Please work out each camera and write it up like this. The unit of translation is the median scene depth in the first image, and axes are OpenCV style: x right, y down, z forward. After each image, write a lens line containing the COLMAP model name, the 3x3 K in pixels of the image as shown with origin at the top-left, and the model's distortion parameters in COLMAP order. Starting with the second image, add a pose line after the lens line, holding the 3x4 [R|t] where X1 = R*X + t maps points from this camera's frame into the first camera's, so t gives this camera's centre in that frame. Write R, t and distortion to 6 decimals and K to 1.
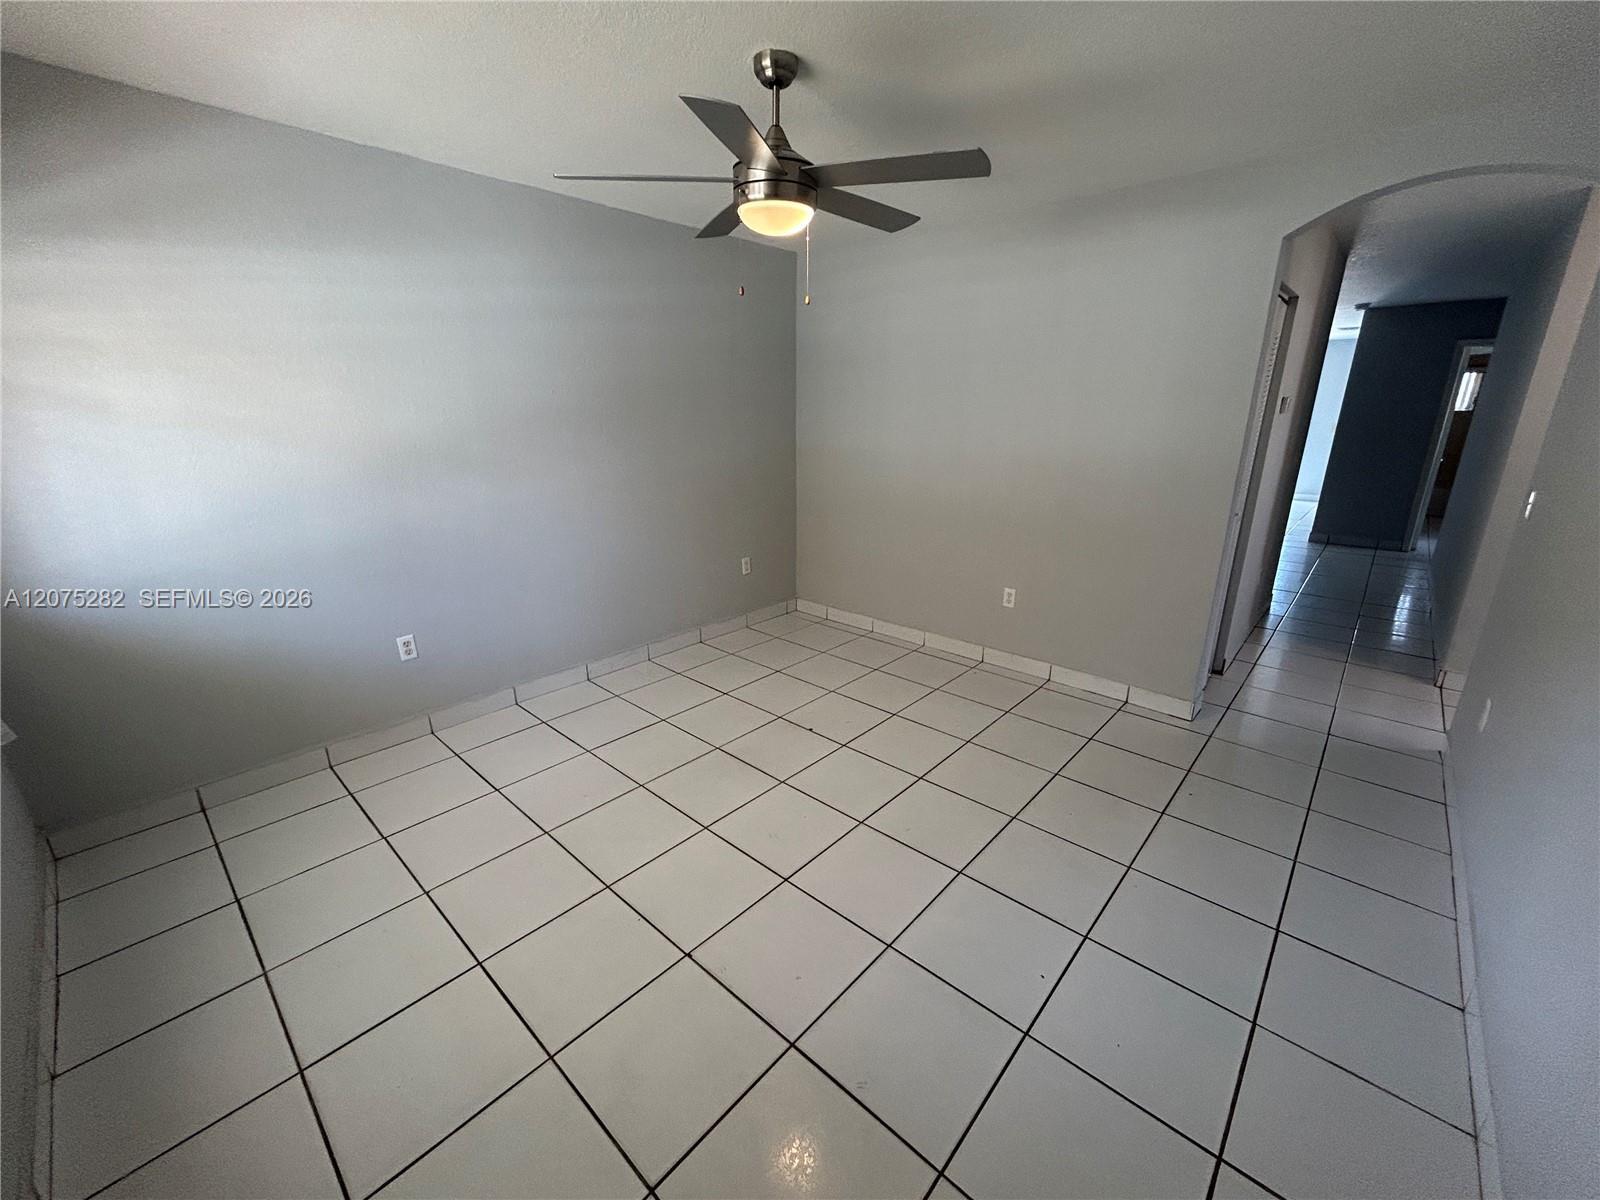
lens RADIAL K [[650.0, 0, 791.4], [0, 650.0, 601.9], [0, 0, 1]] dist [0.000701, -0.000278]
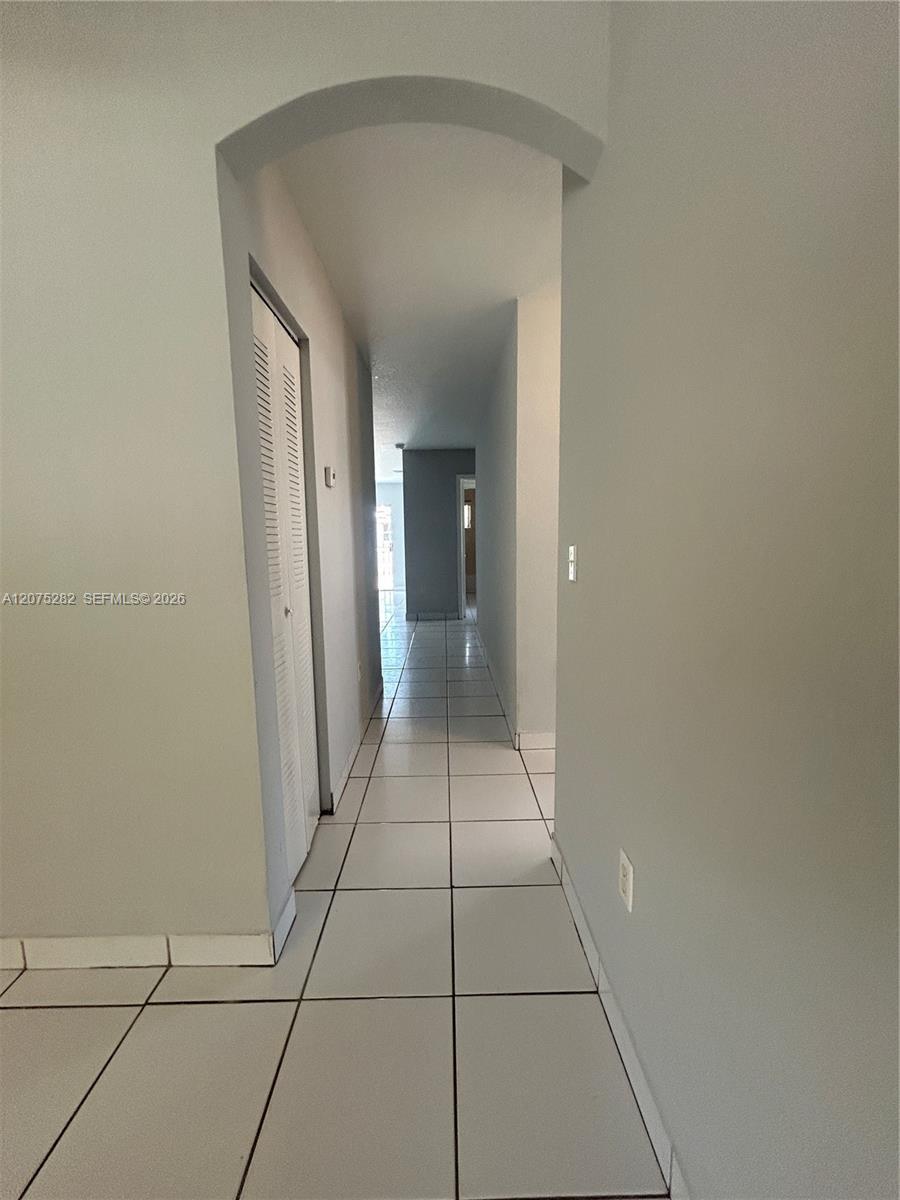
lens RADIAL K [[487.5, 0, 450.0], [0, 487.5, 600.0], [0, 0, 1]] dist [0.000701, -0.000278]
pose [[0.729382, -0.097698, 0.677094, 0.212866], [0.212767, 0.973060, -0.088796, -0.029017], [-0.650178, 0.208829, 0.730519, 0.233160]]
